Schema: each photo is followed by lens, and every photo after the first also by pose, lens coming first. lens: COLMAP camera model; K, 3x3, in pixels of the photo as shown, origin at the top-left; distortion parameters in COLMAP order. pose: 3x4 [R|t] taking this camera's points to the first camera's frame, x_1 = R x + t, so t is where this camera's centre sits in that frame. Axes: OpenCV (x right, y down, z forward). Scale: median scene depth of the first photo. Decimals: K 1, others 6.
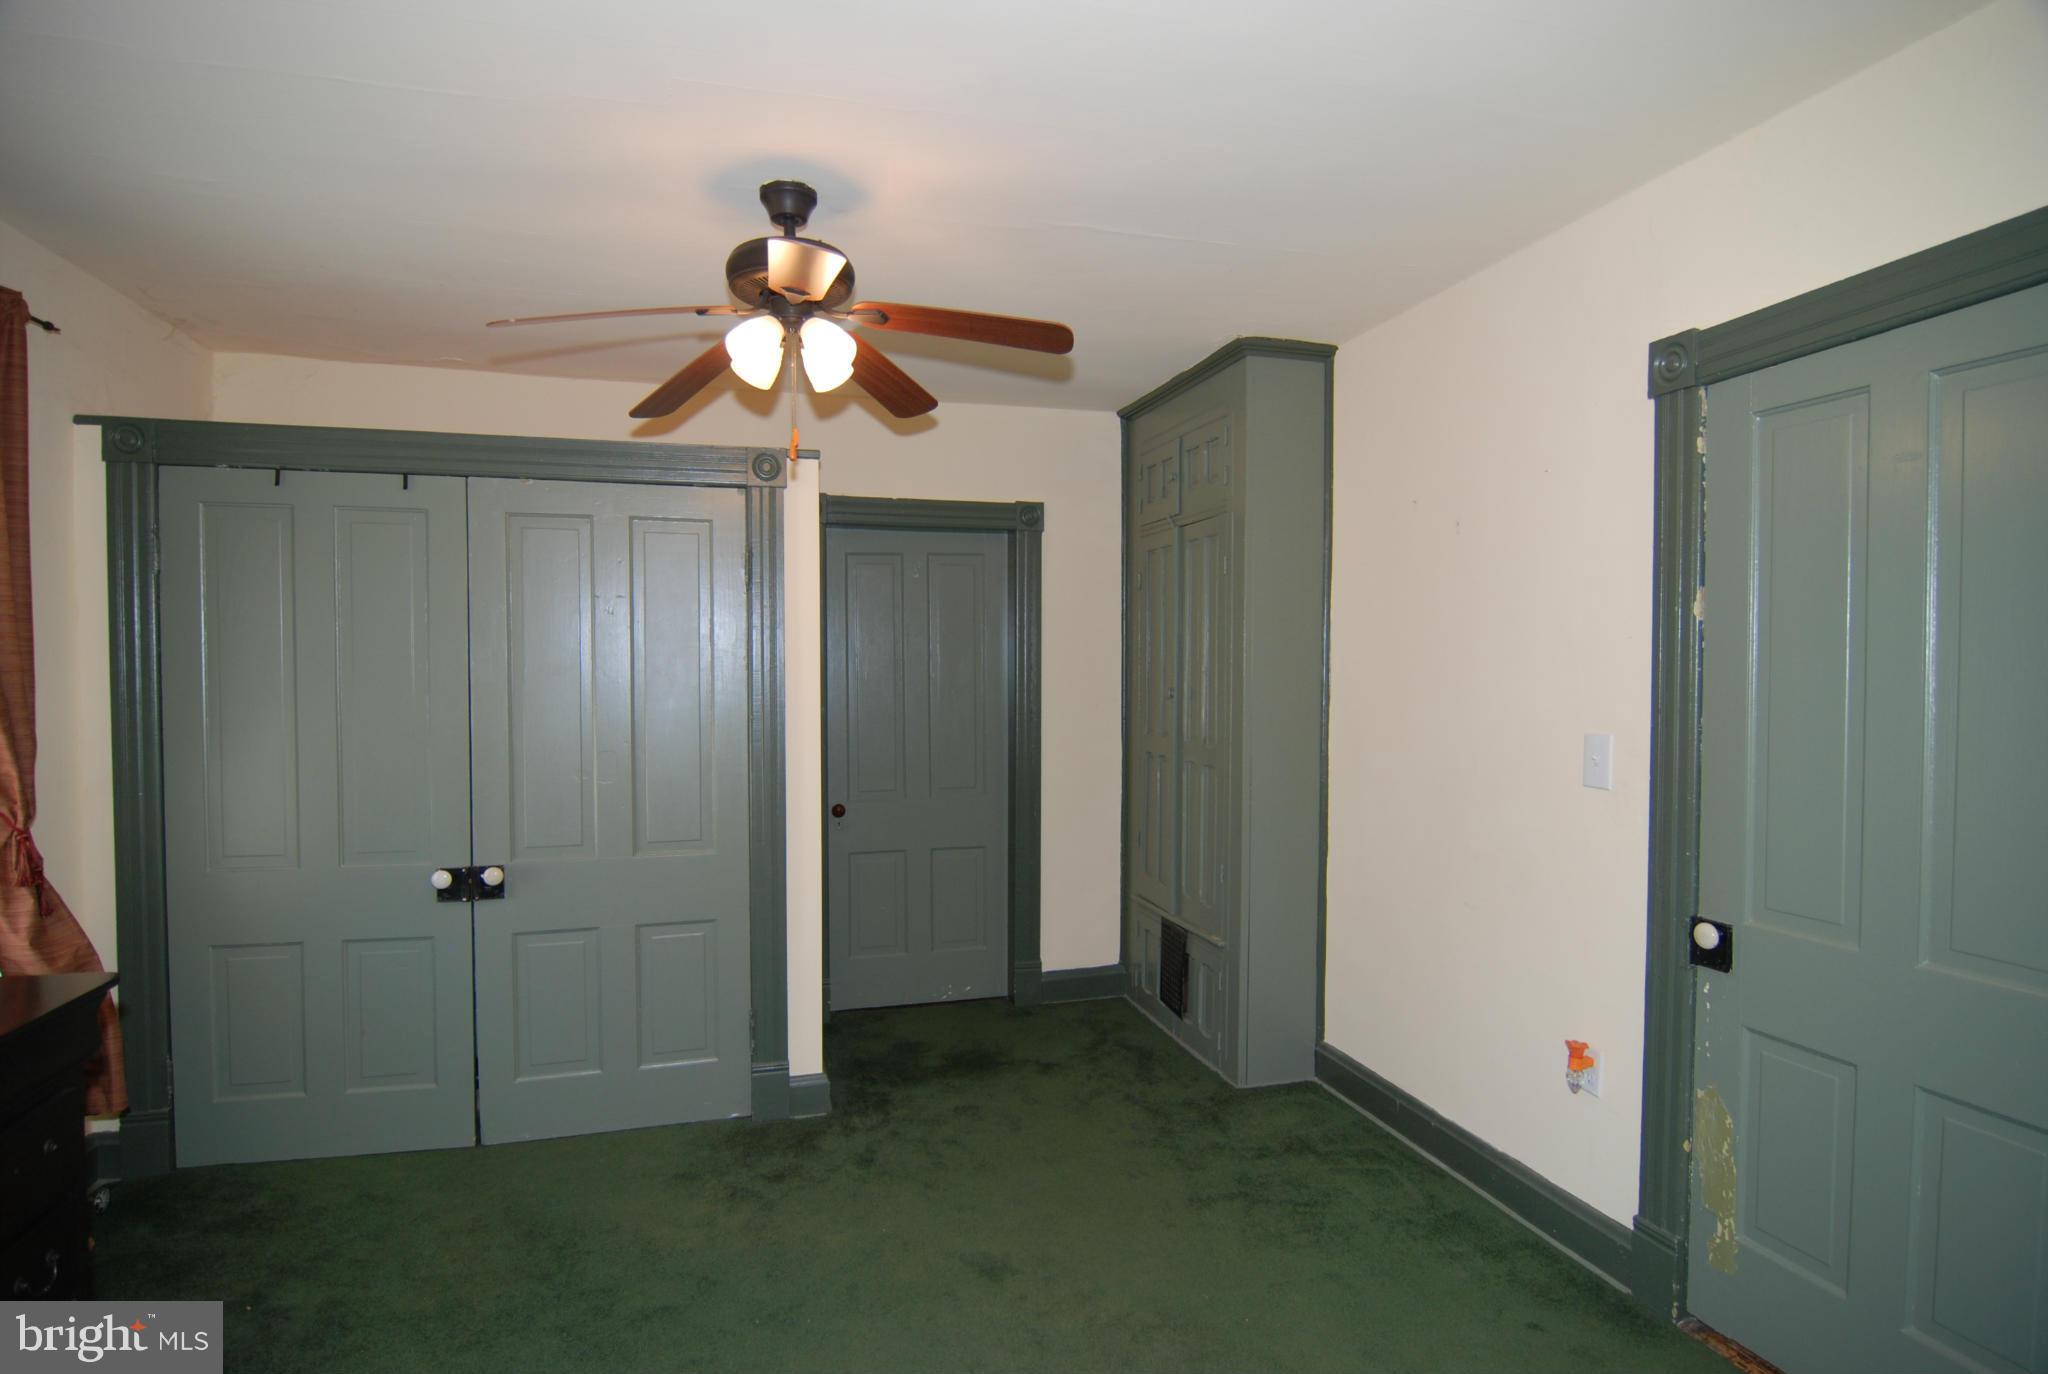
lens RADIAL K [[1141.5, 0, 1027.9], [0, 1141.5, 696.0], [0, 0, 1]] dist [-0.016454, 0.005631]
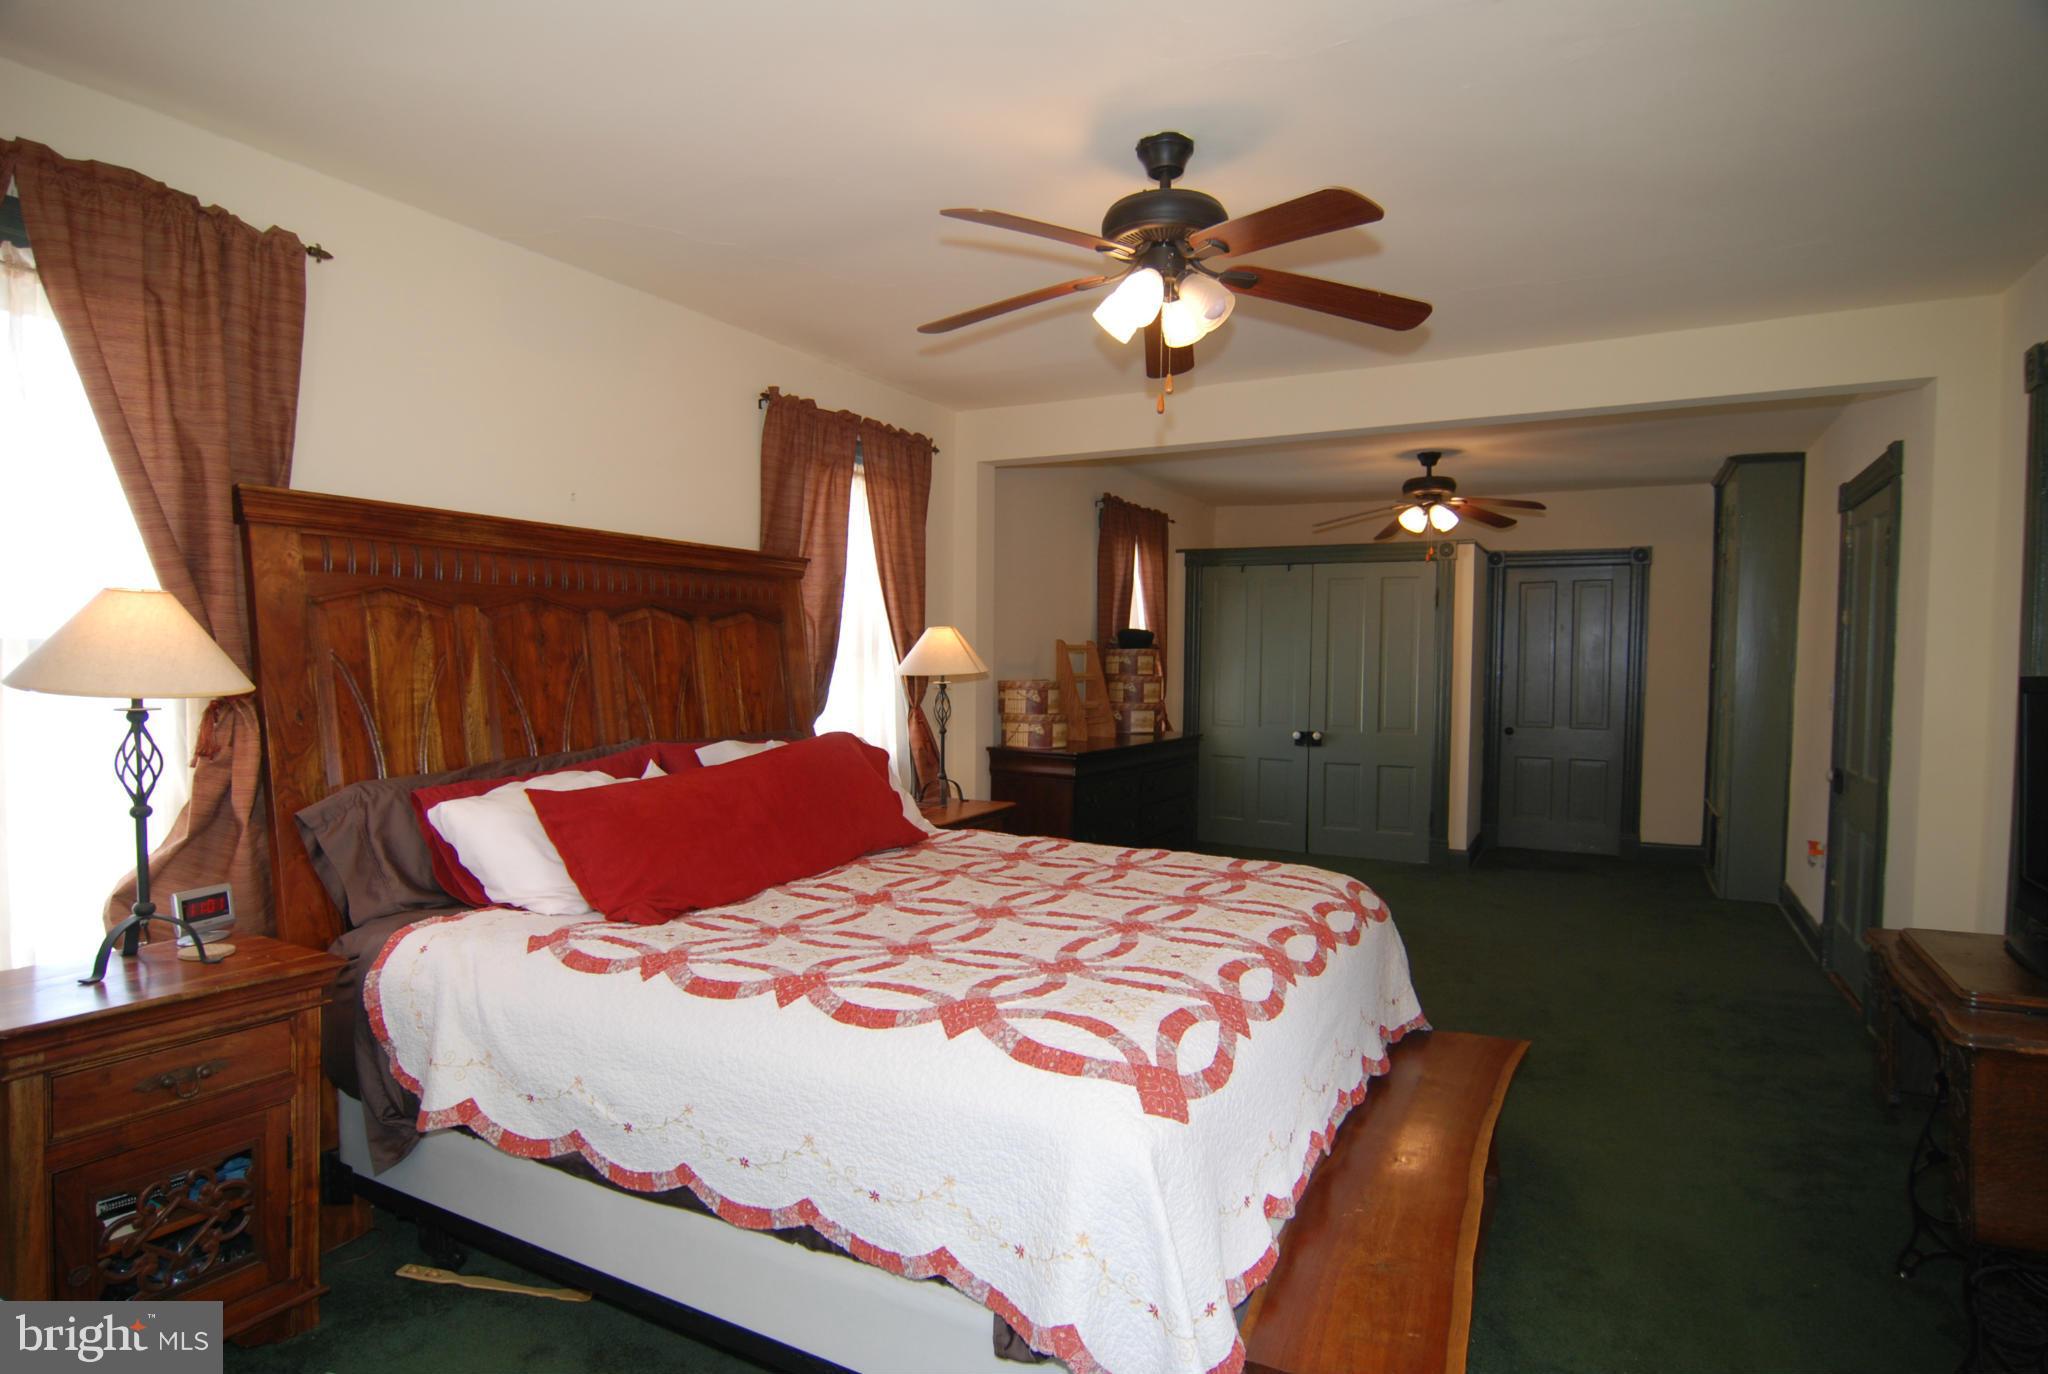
lens RADIAL K [[1141.5, 0, 1020.7], [0, 1141.5, 699.3], [0, 0, 1]] dist [-0.016454, 0.005631]
pose [[0.736163, 0.038102, -0.675730, 0.644952], [-0.030031, 0.999270, 0.023628, 0.046738], [0.676137, 0.002899, 0.736770, -1.107335]]
